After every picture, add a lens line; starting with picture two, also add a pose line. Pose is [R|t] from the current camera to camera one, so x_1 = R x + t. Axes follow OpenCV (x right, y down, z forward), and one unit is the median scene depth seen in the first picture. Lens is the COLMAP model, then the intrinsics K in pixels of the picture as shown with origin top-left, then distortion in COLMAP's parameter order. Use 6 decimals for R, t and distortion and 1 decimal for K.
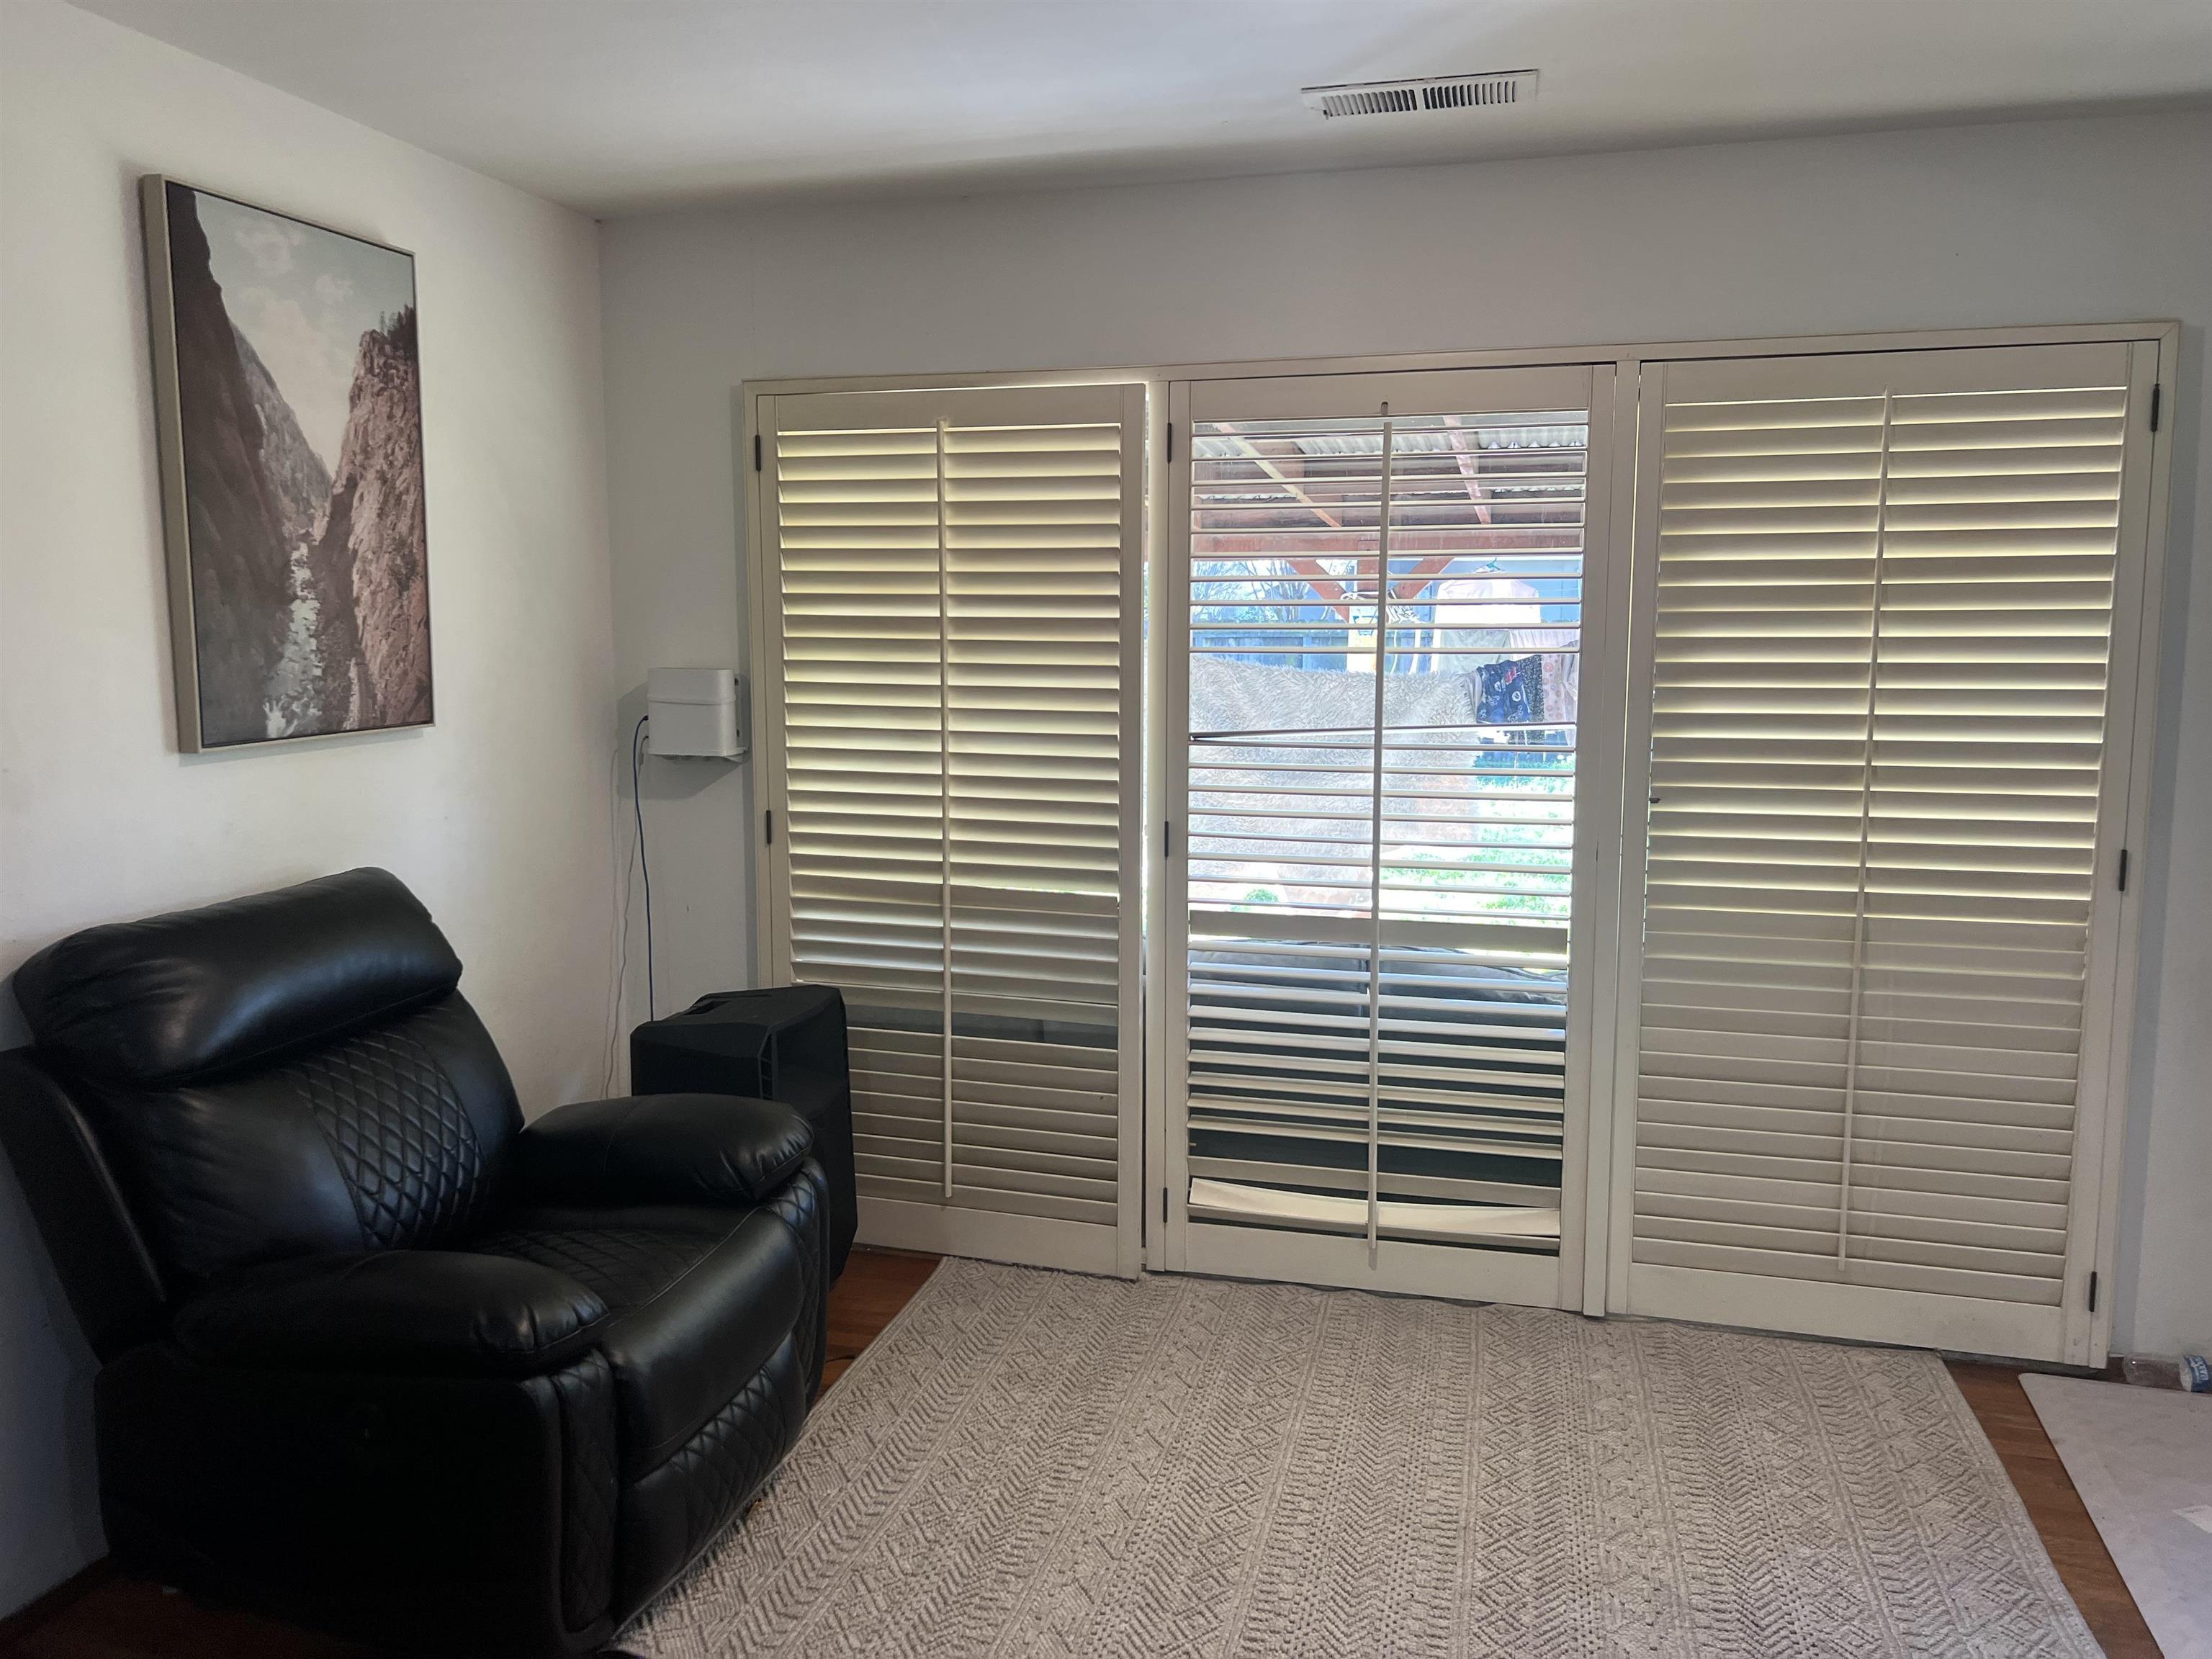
lens RADIAL K [[1671.4, 0, 1103.5], [0, 1671.4, 789.0], [0, 0, 1]] dist [0.048362, -0.051143]
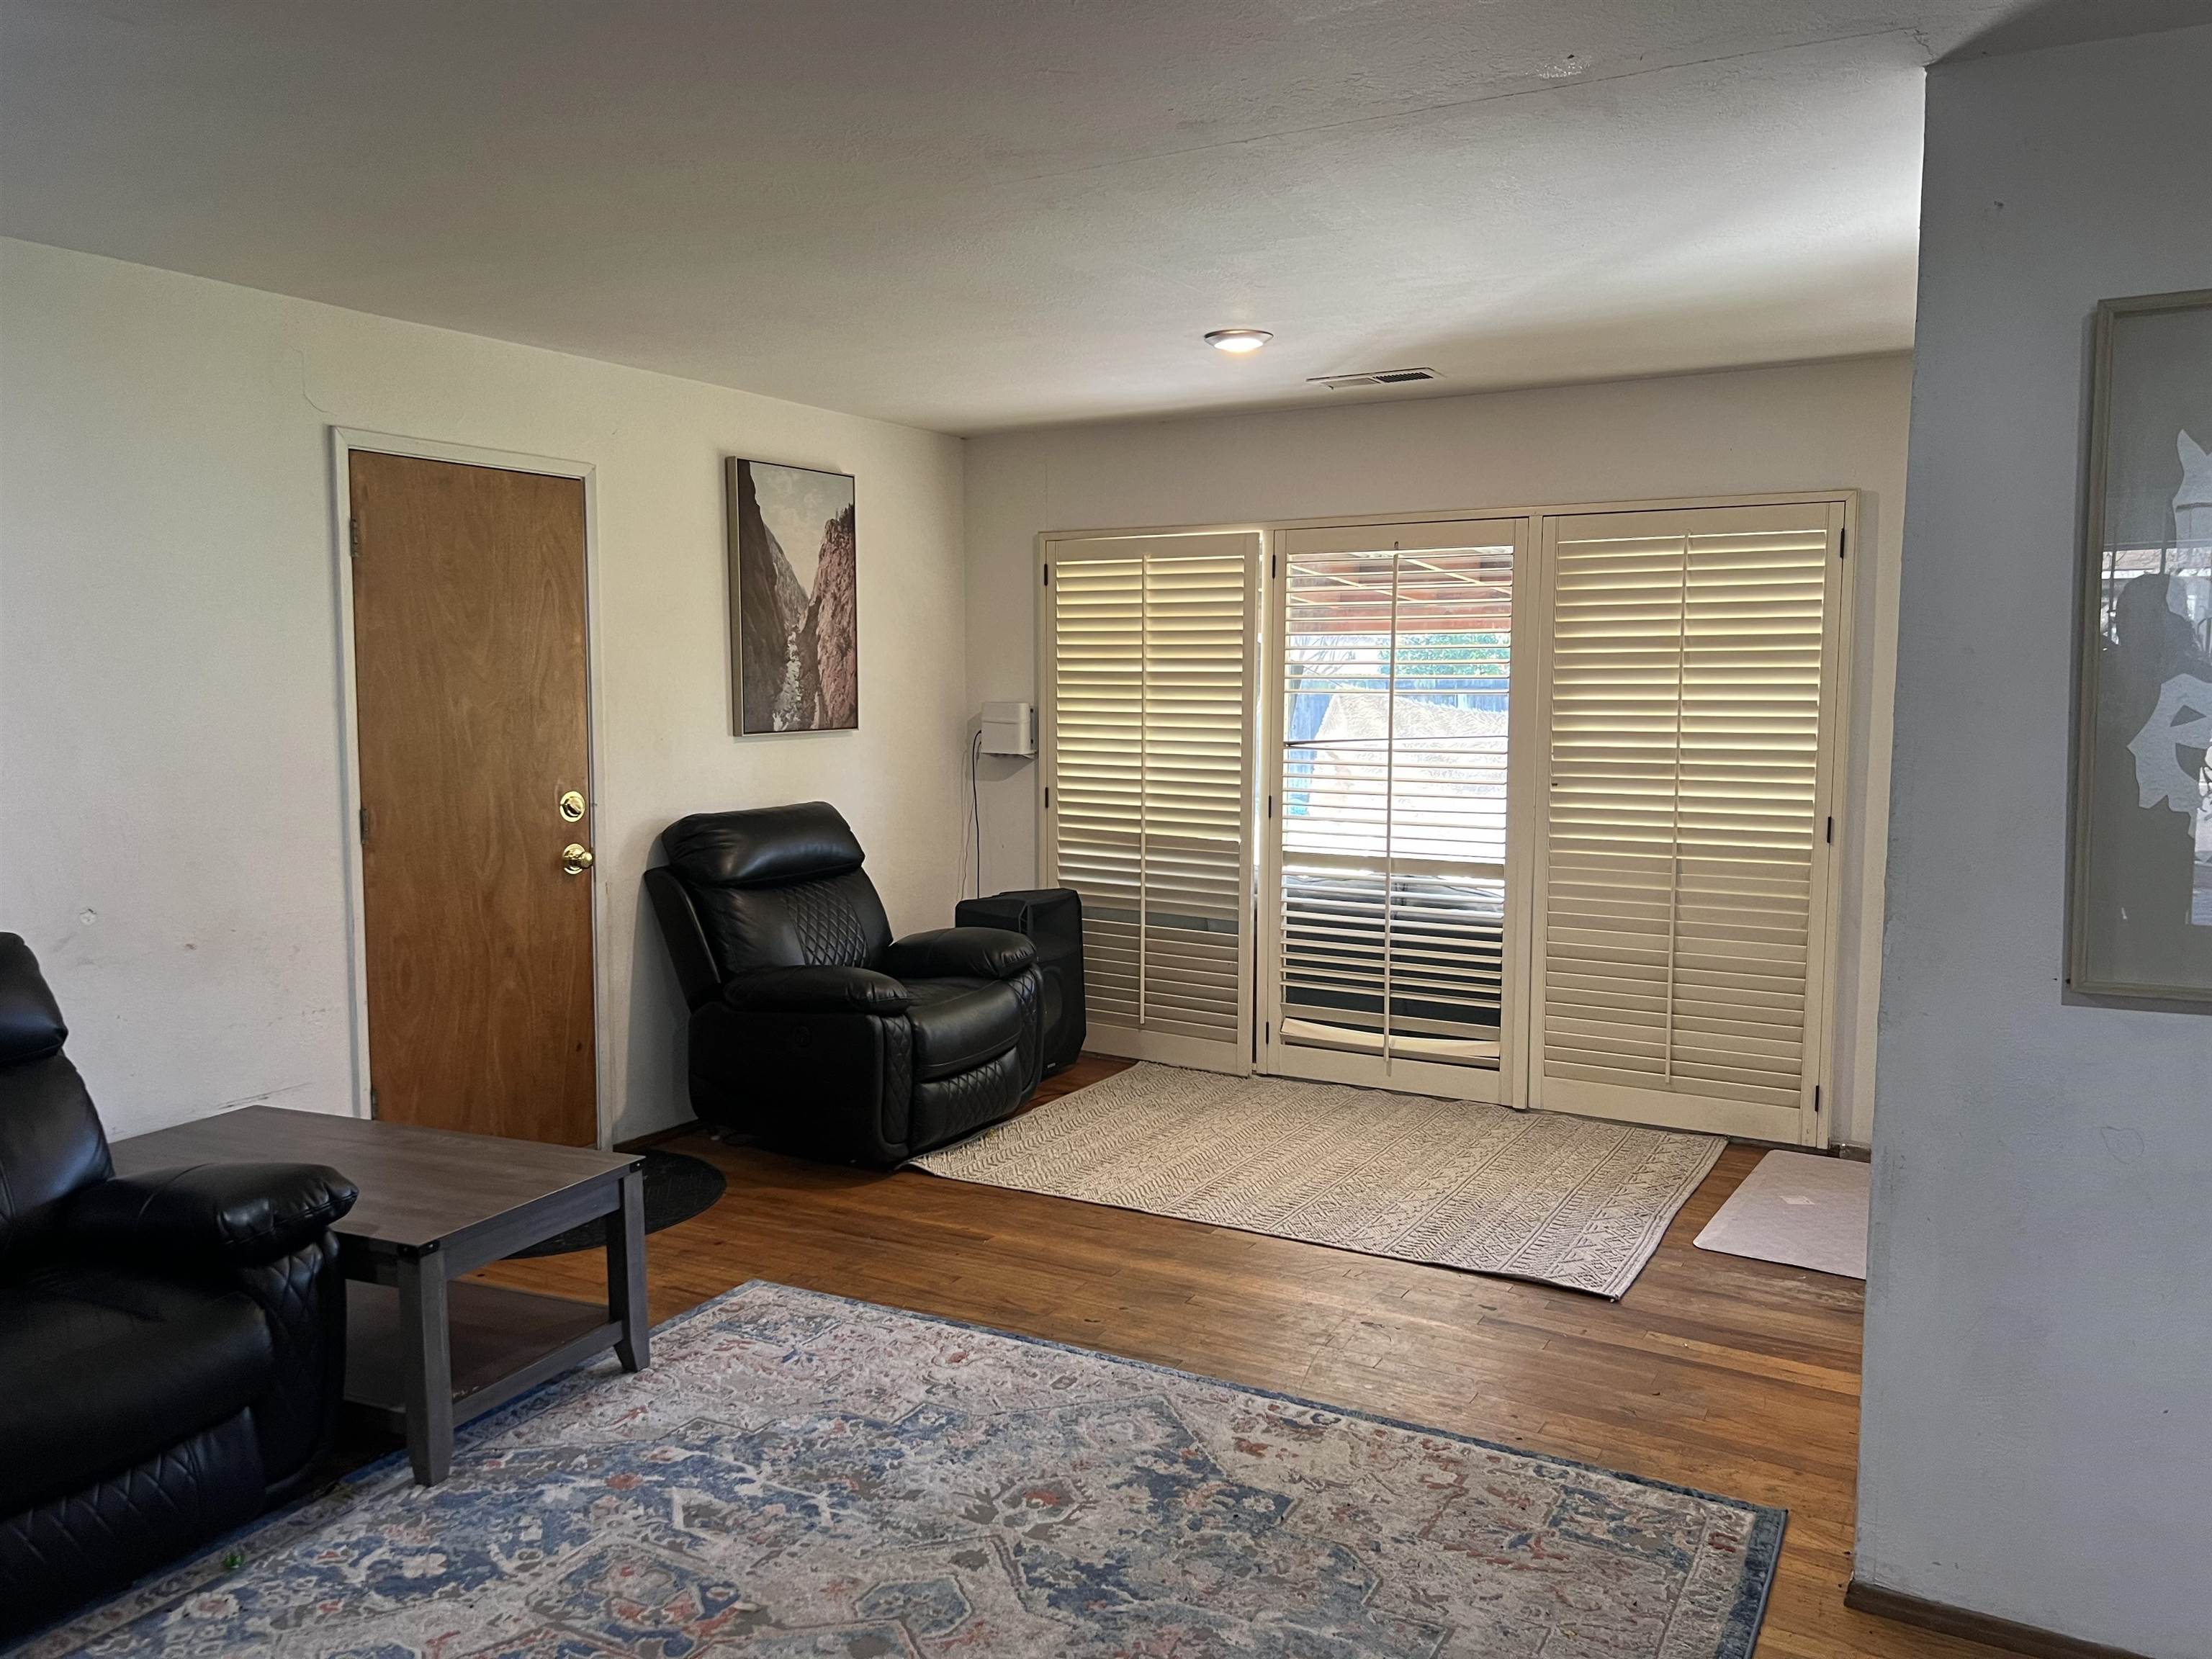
lens RADIAL K [[1671.4, 0, 1124.7], [0, 1671.4, 826.2], [0, 0, 1]] dist [0.048362, -0.051143]
pose [[0.965419, 0.025530, -0.259451, 0.353104], [-0.030132, 0.999451, -0.013773, 0.082185], [0.258957, 0.021115, 0.965658, -0.672146]]
